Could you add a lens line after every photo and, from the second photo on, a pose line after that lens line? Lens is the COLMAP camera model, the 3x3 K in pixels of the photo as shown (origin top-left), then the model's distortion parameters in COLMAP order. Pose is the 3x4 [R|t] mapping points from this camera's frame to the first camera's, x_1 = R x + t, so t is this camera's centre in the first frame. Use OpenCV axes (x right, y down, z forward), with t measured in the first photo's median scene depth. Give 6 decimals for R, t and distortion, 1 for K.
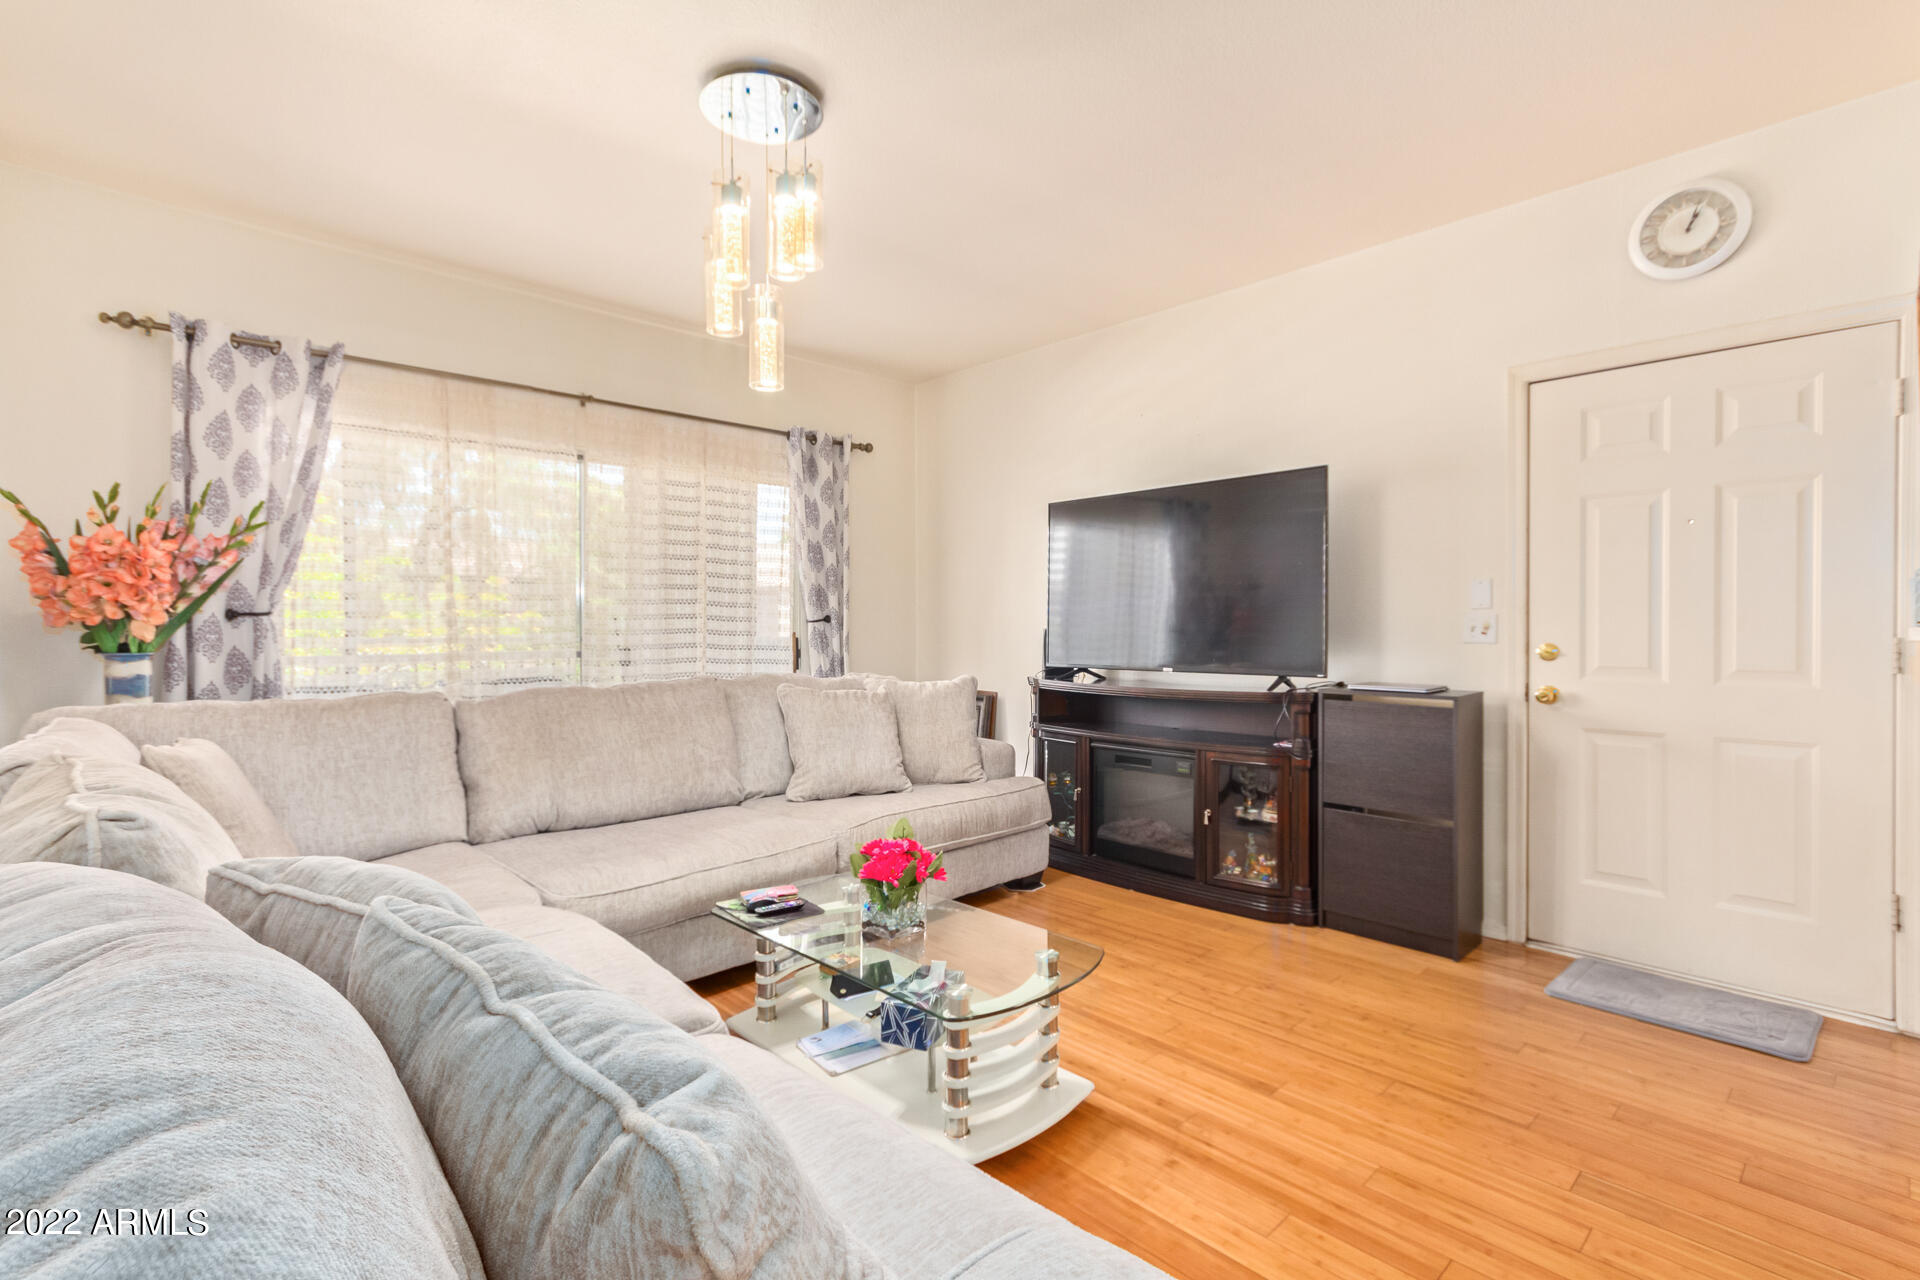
lens RADIAL K [[892.2, 0, 967.2], [0, 892.2, 629.7], [0, 0, 1]] dist [0.007966, 0.001527]
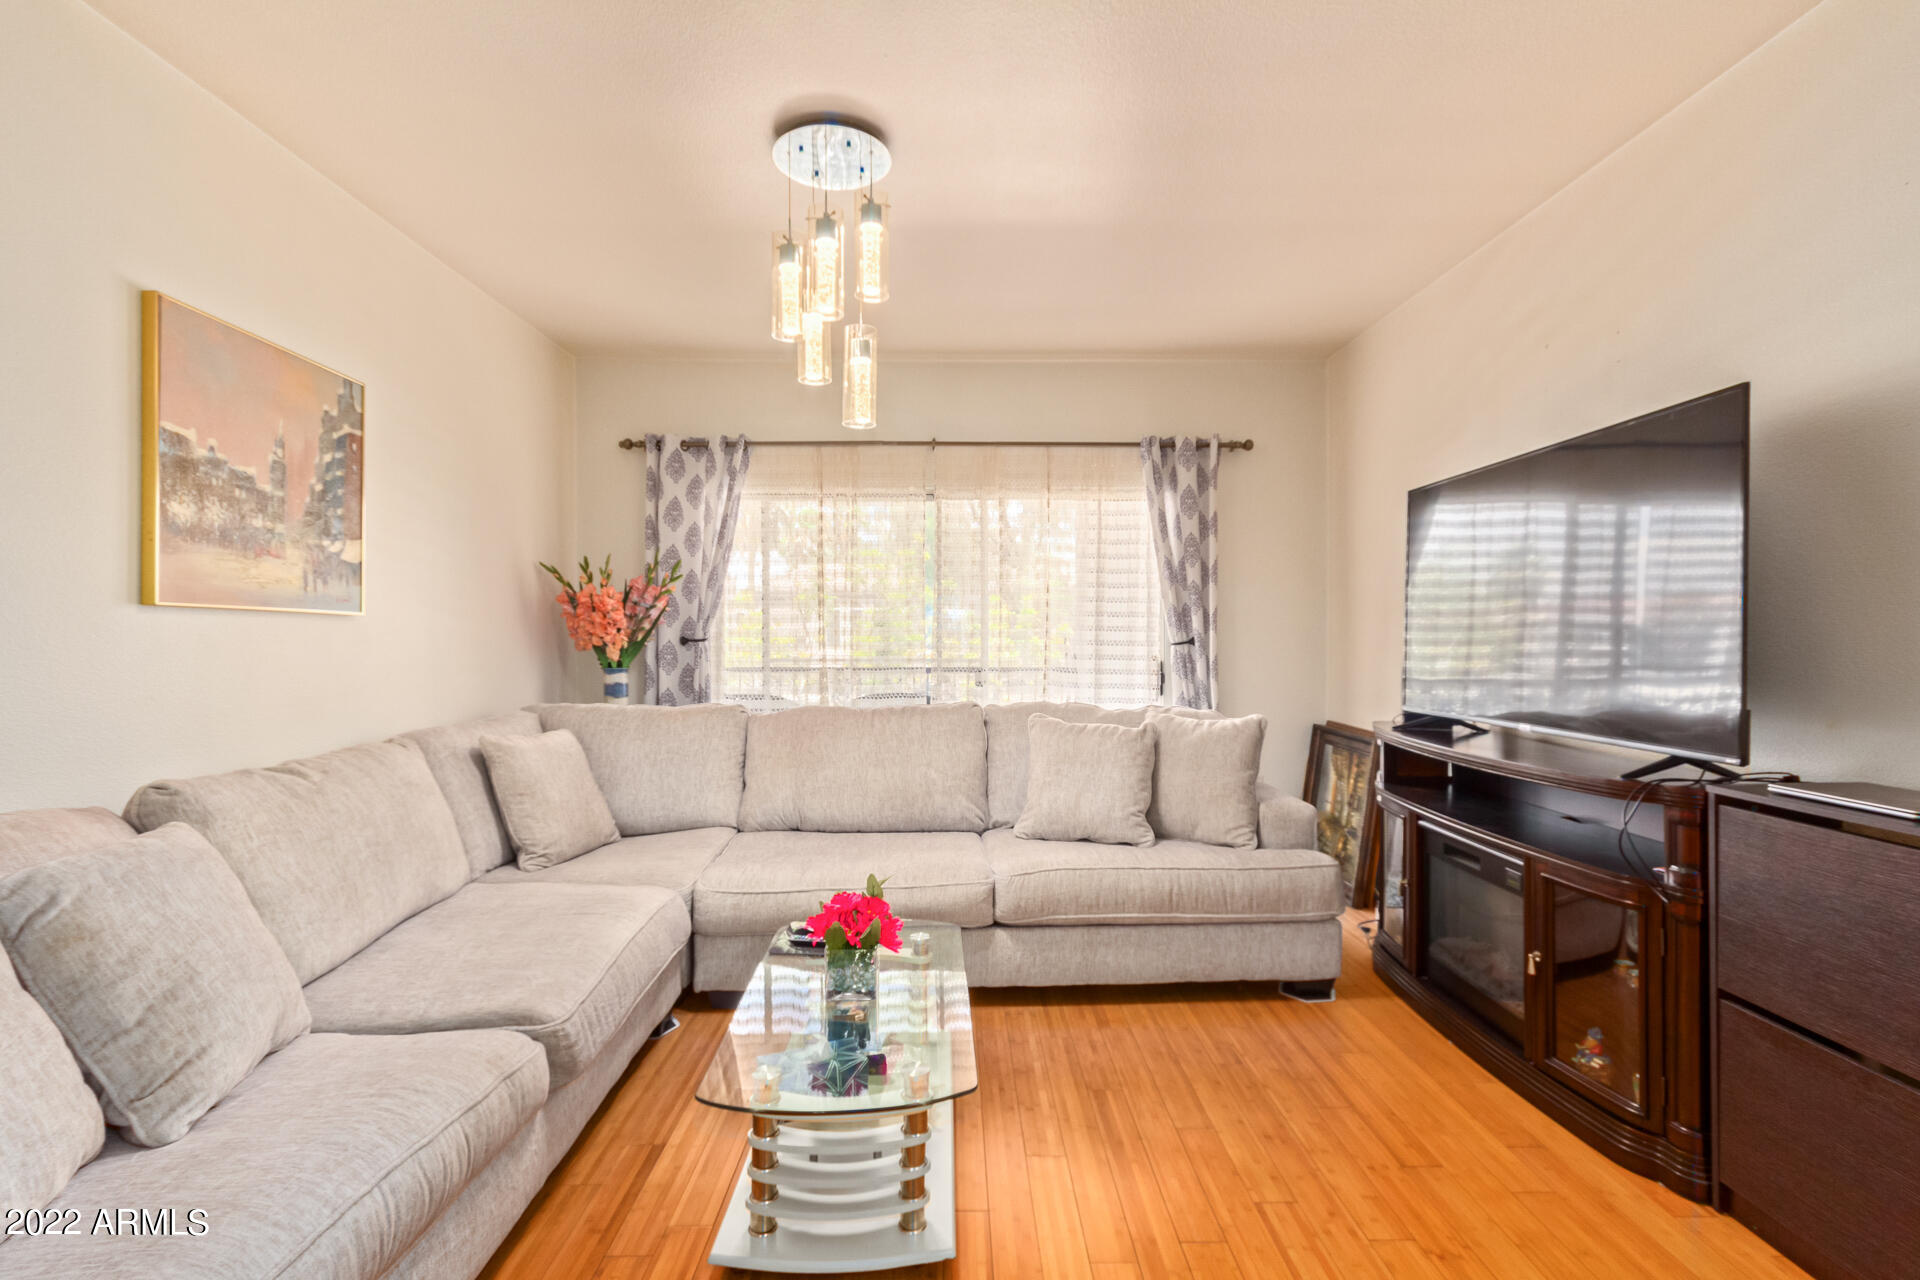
lens RADIAL K [[892.2, 0, 965.9], [0, 892.2, 636.2], [0, 0, 1]] dist [0.007966, 0.001527]
pose [[0.732688, 0.003084, -0.680558, 0.438834], [-0.003020, 0.999995, 0.001280, -0.026370], [0.680558, 0.001117, 0.732693, 0.269558]]
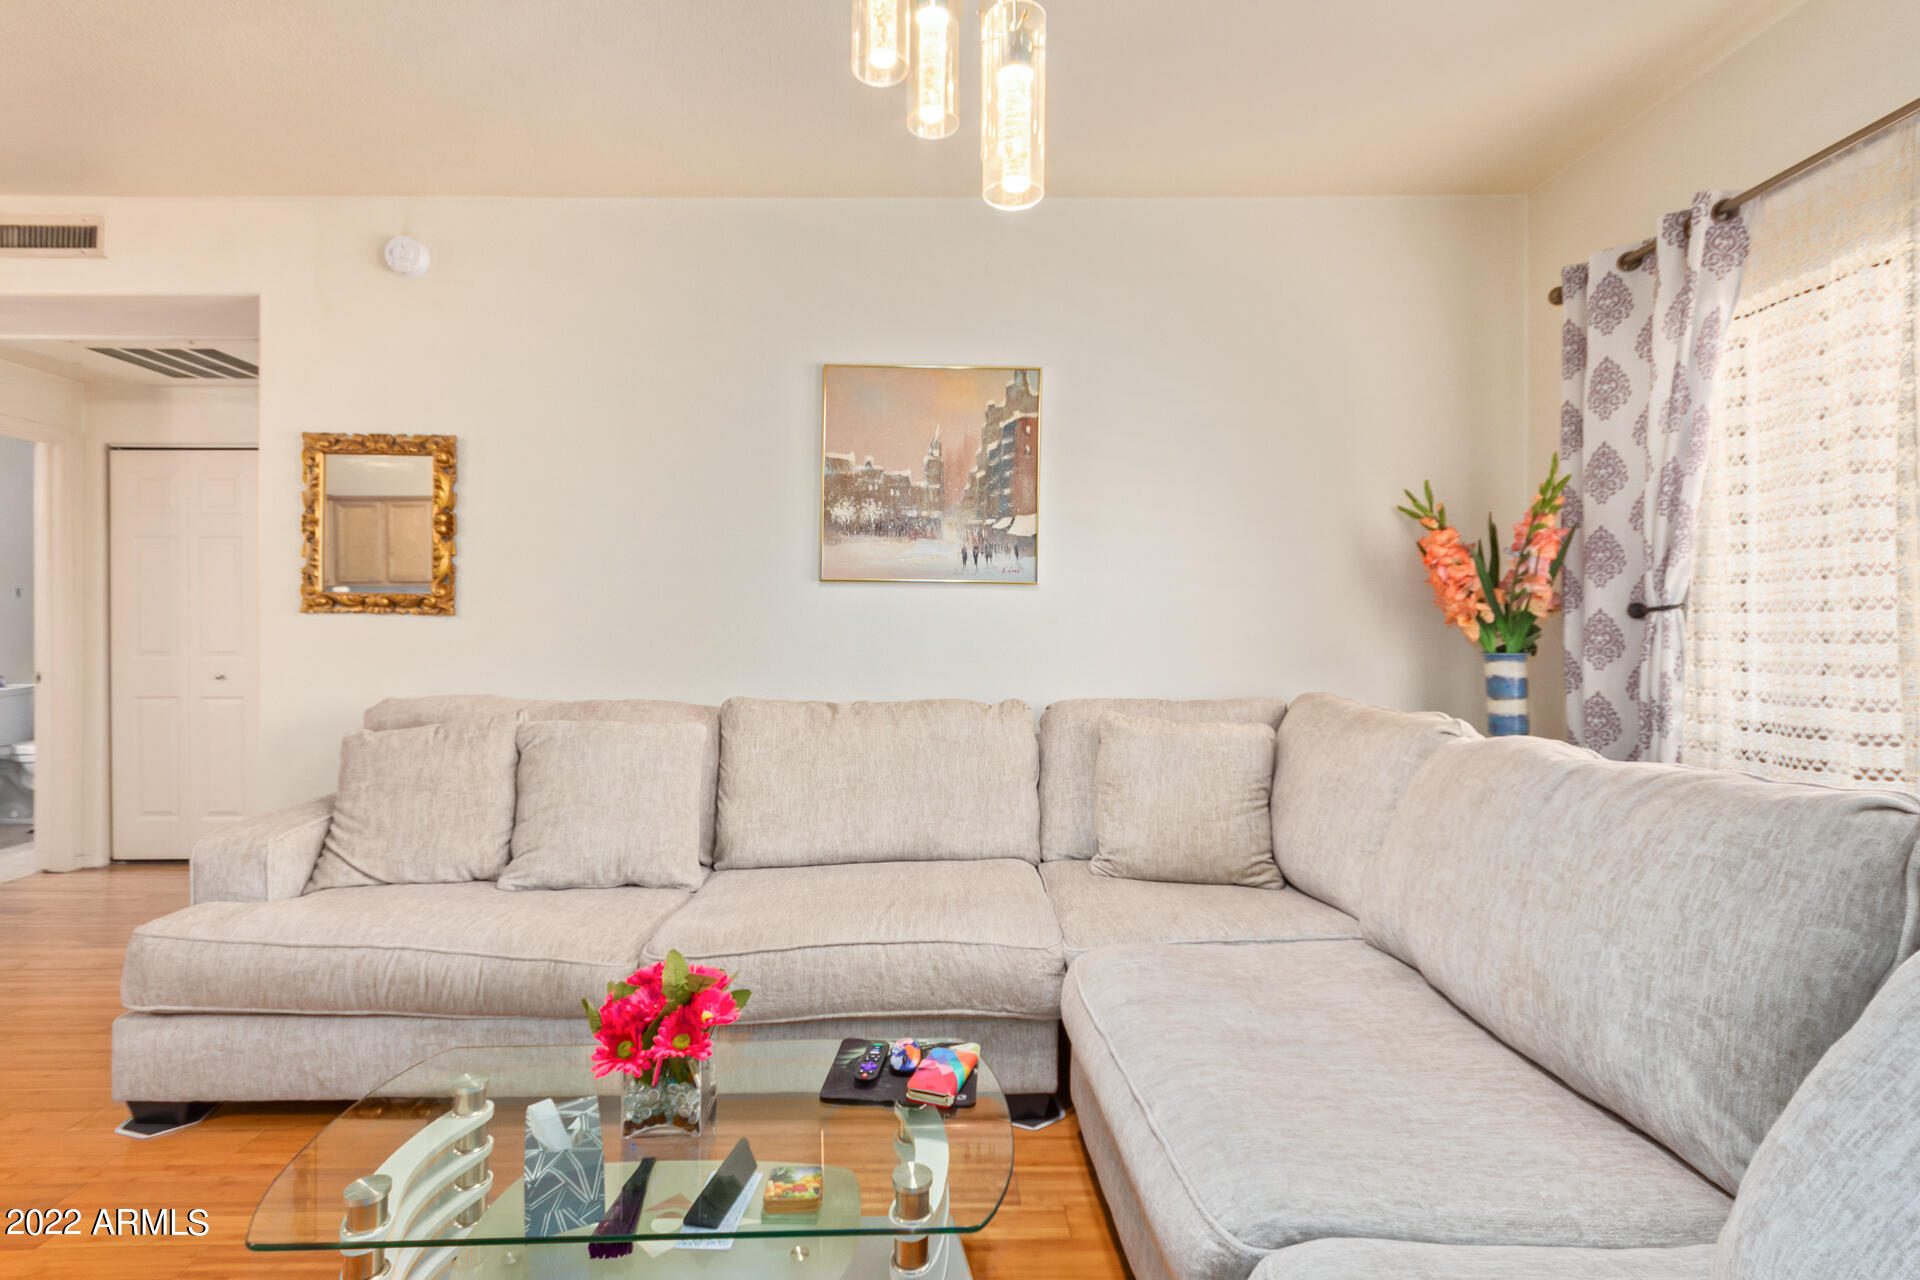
lens RADIAL K [[892.2, 0, 933.9], [0, 892.2, 622.1], [0, 0, 1]] dist [0.007966, 0.001527]
pose [[-0.689003, -0.001112, -0.724758, 0.165026], [-0.003521, 0.999992, 0.001812, -0.005915], [0.724750, 0.003800, -0.689002, 1.064466]]
